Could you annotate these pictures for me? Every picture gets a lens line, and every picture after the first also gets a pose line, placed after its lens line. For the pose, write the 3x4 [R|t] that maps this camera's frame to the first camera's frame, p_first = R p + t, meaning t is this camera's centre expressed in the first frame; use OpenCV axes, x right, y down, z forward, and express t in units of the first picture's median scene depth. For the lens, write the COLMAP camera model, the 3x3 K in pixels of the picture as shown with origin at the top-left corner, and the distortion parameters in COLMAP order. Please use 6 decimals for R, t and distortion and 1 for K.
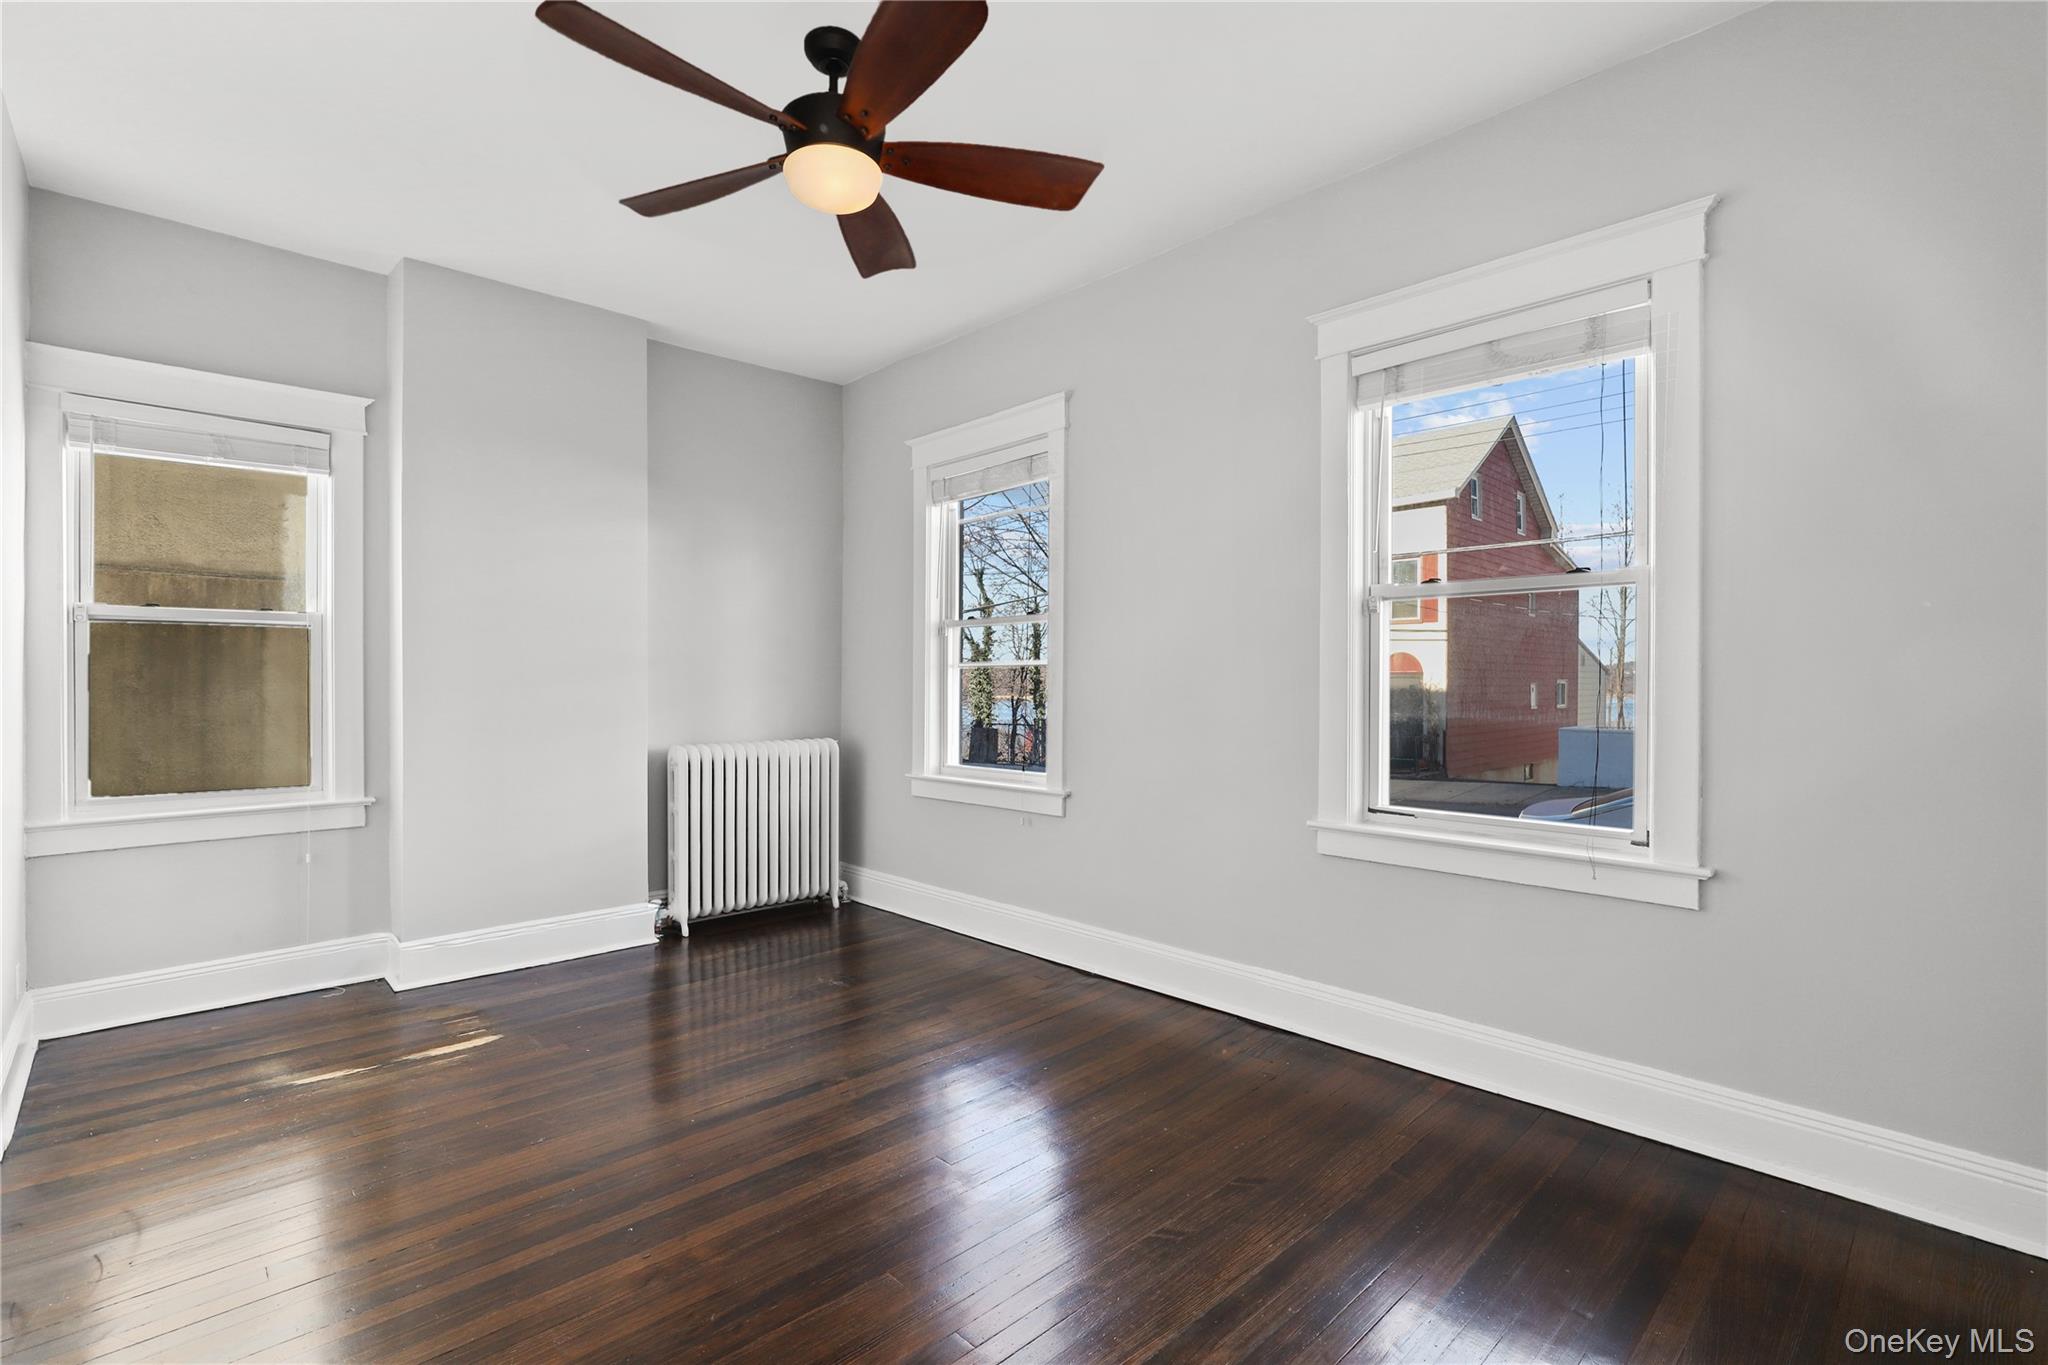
lens RADIAL K [[952.5, 0, 1028.6], [0, 952.5, 693.5], [0, 0, 1]] dist [-0.003292, 0.000337]
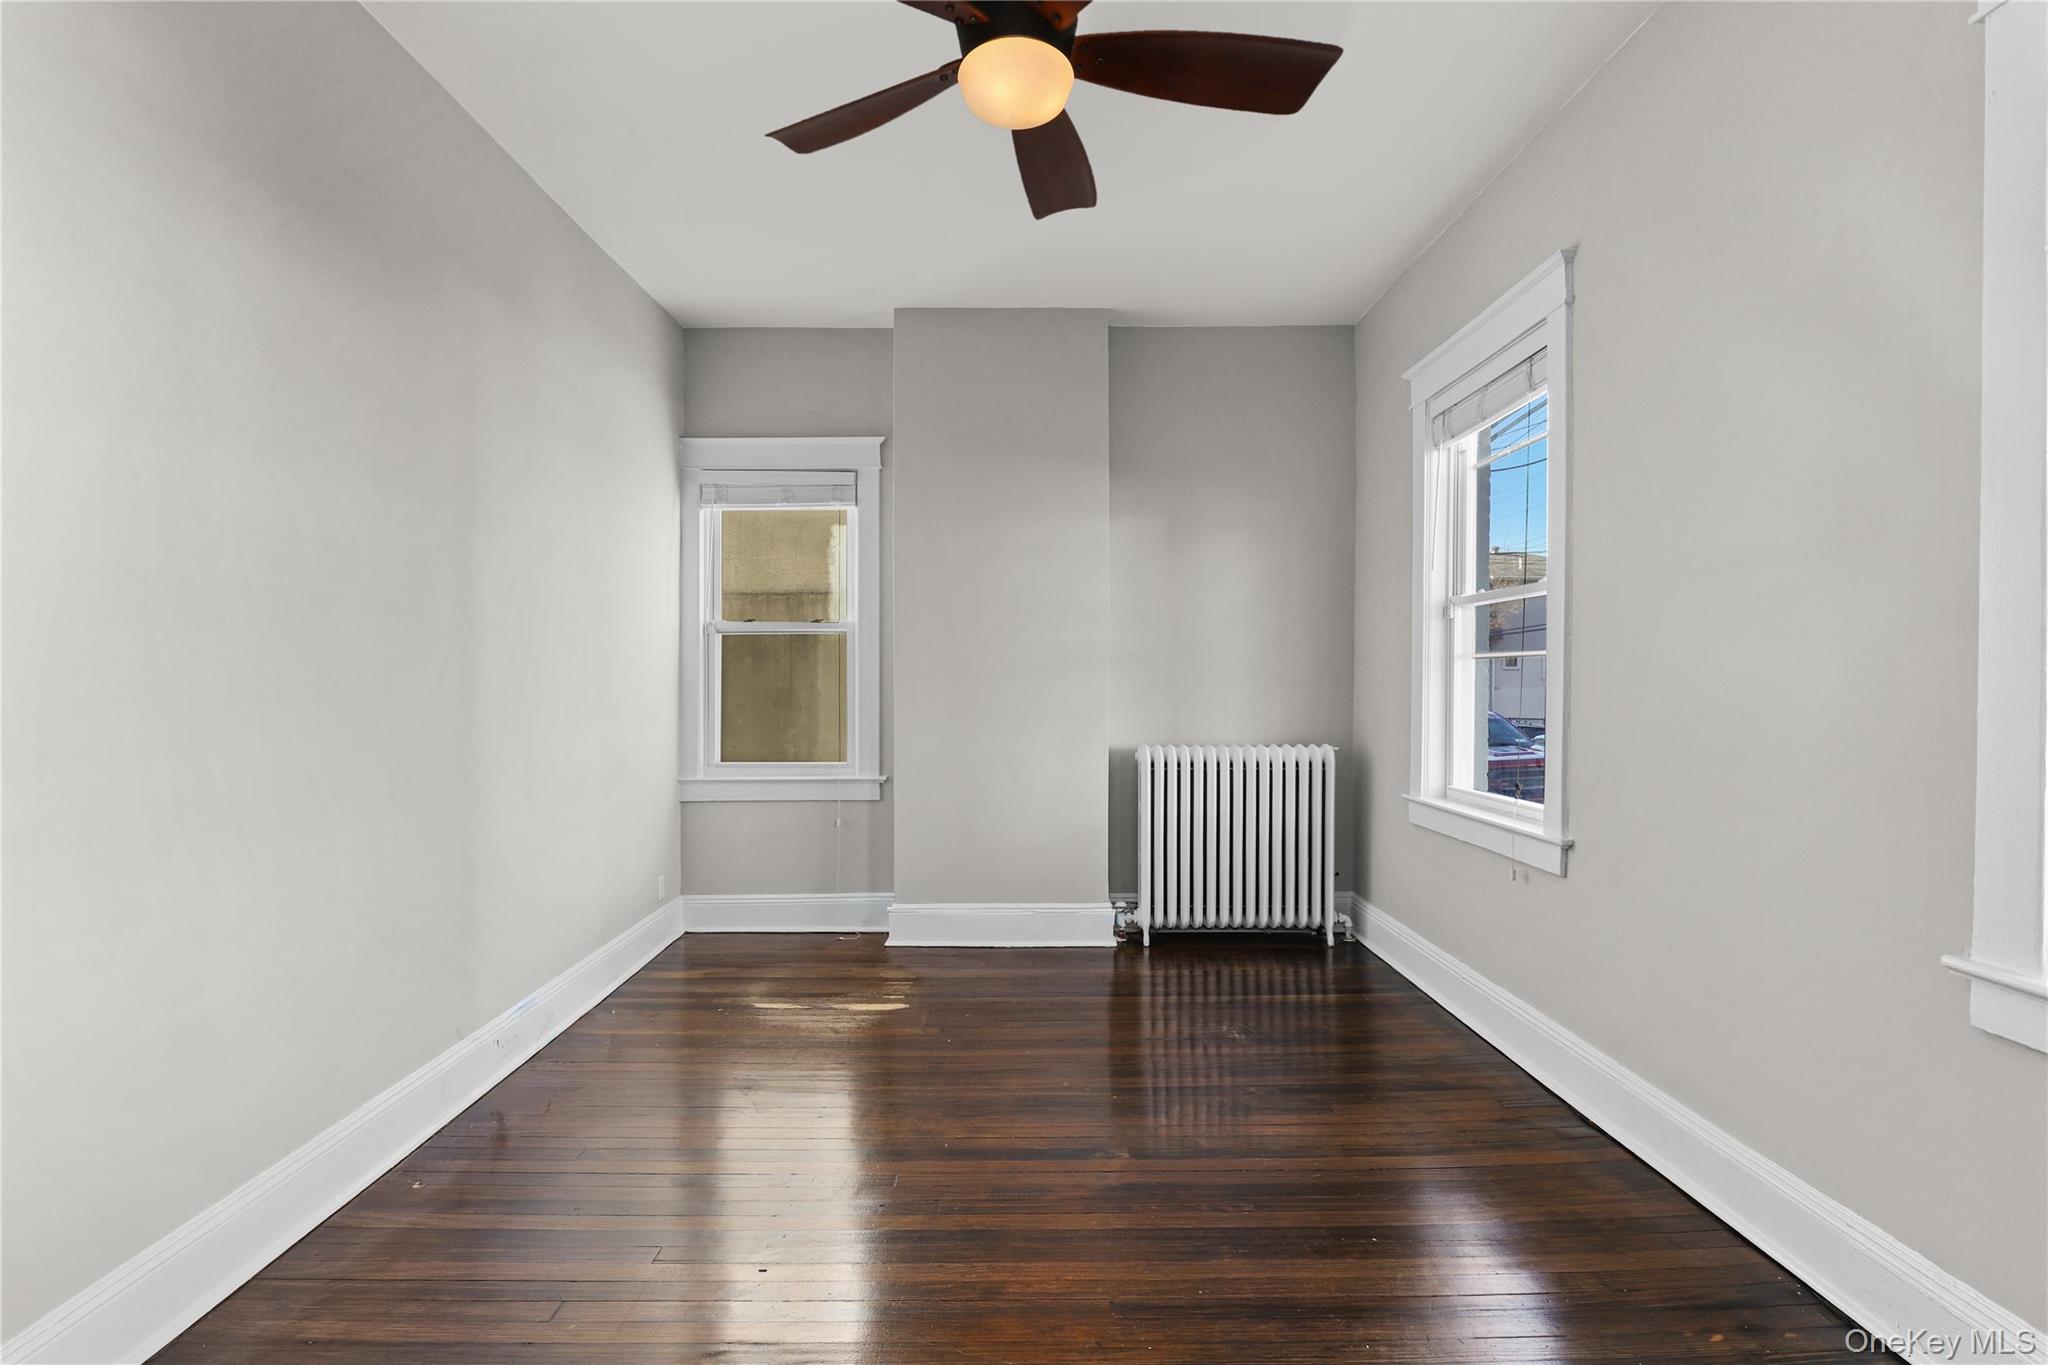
lens RADIAL K [[961.2, 0, 1024.0], [0, 961.2, 682.5], [0, 0, 1]] dist [-0.000445, 0.001206]
pose [[0.721491, 0.003136, -0.692416, 0.245029], [-0.008683, 0.999952, -0.004518, -0.002297], [0.692369, 0.009272, 0.721484, 0.252482]]
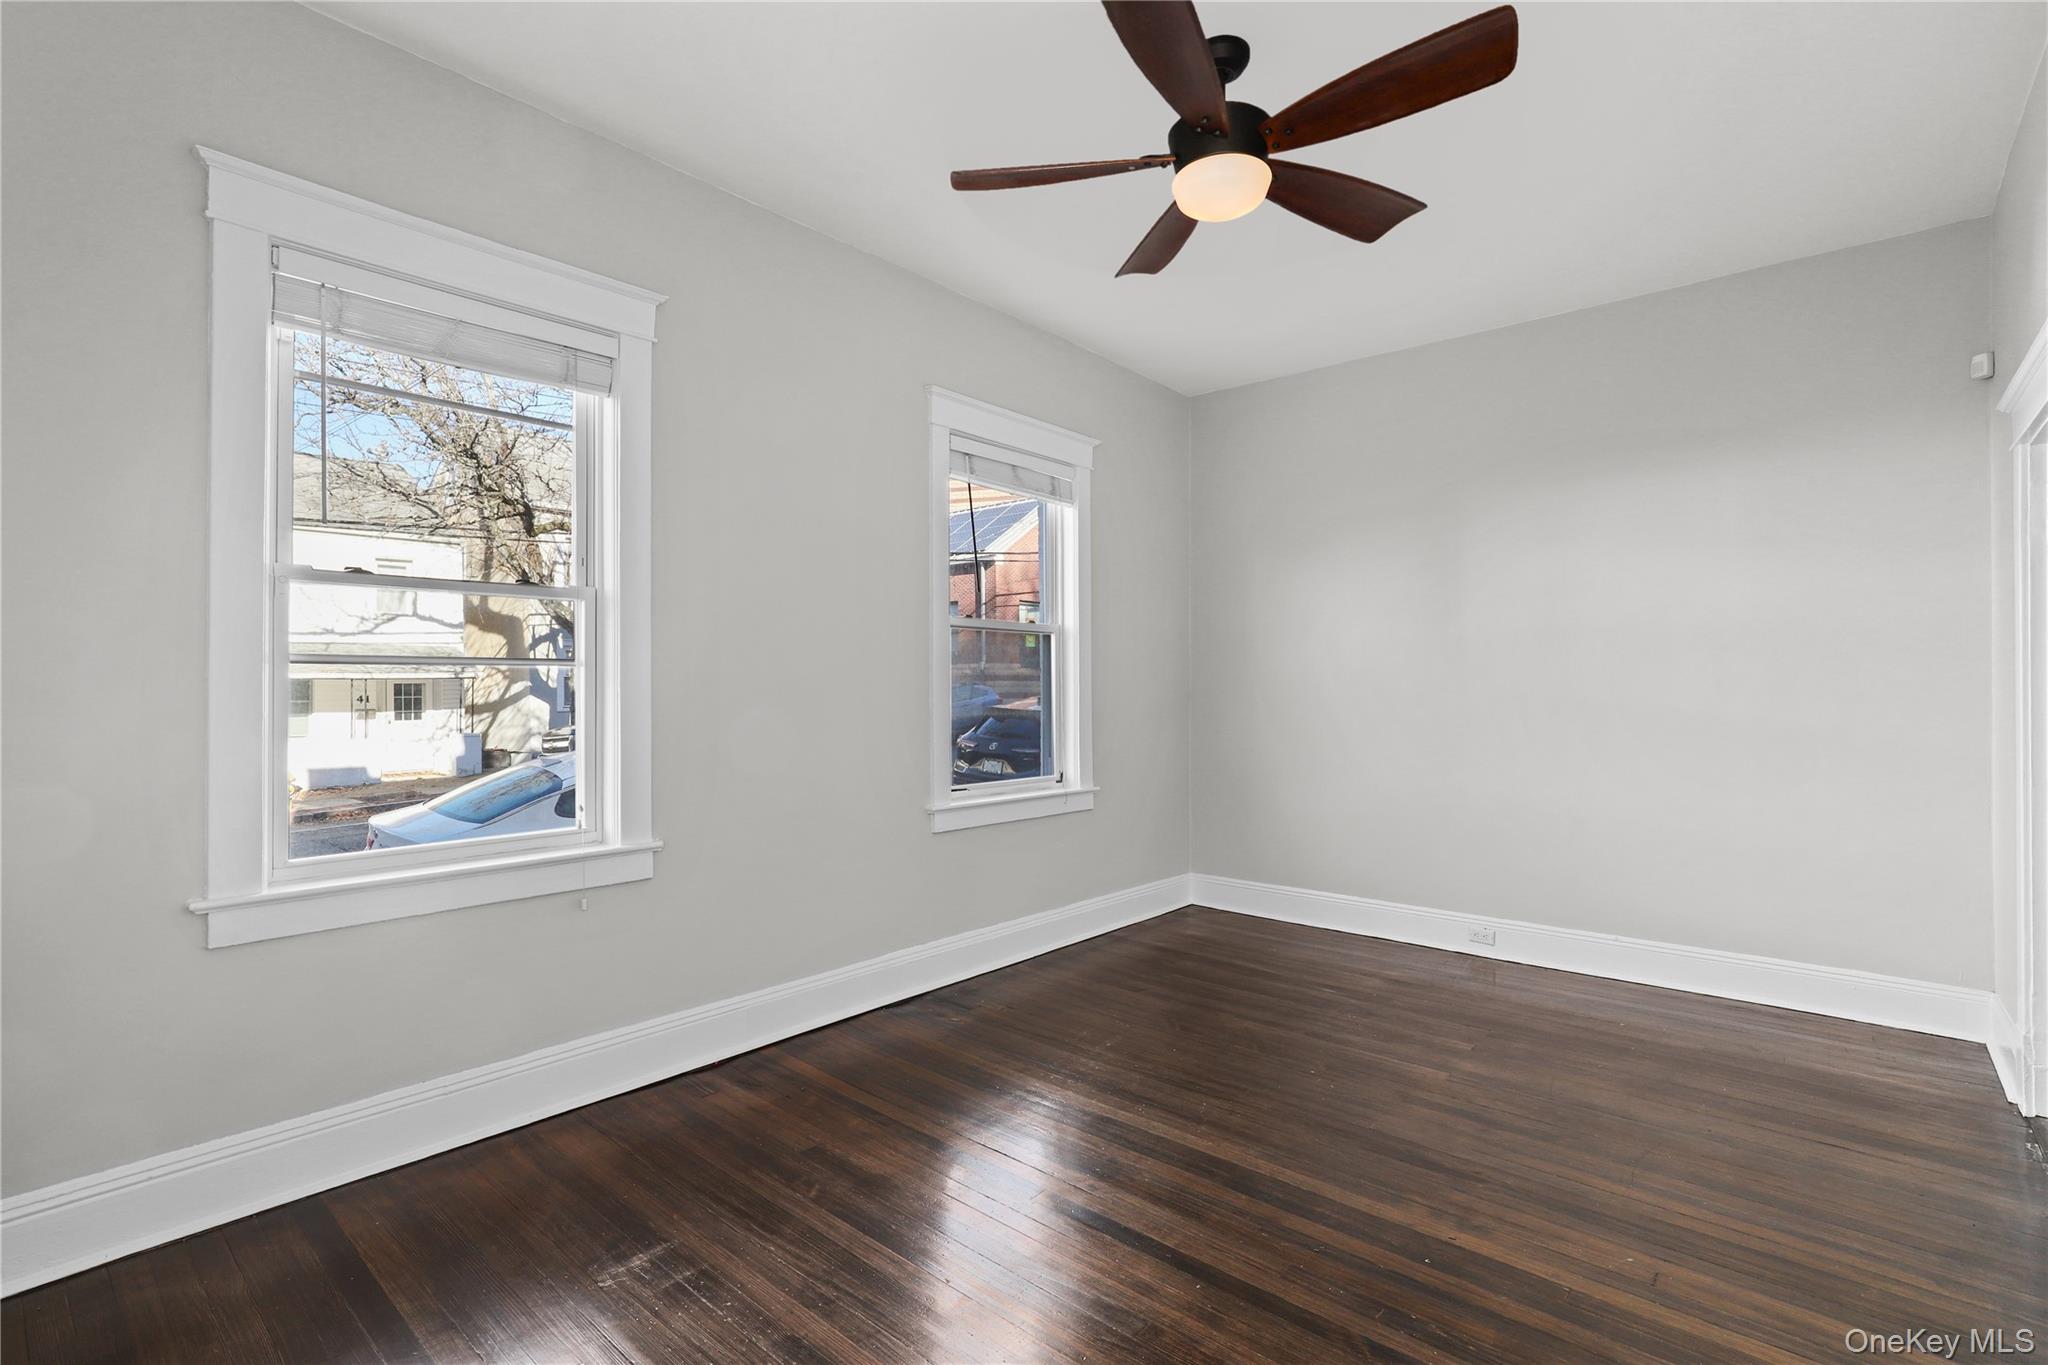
lens RADIAL K [[955.3, 0, 1024.0], [0, 955.3, 682.5], [0, 0, 1]] dist [0.001868, 0.000903]
pose [[-0.095154, 0.004970, 0.995450, -0.748066], [0.014791, 0.999884, -0.003578, -0.012746], [-0.995353, 0.014384, -0.095216, 0.826323]]
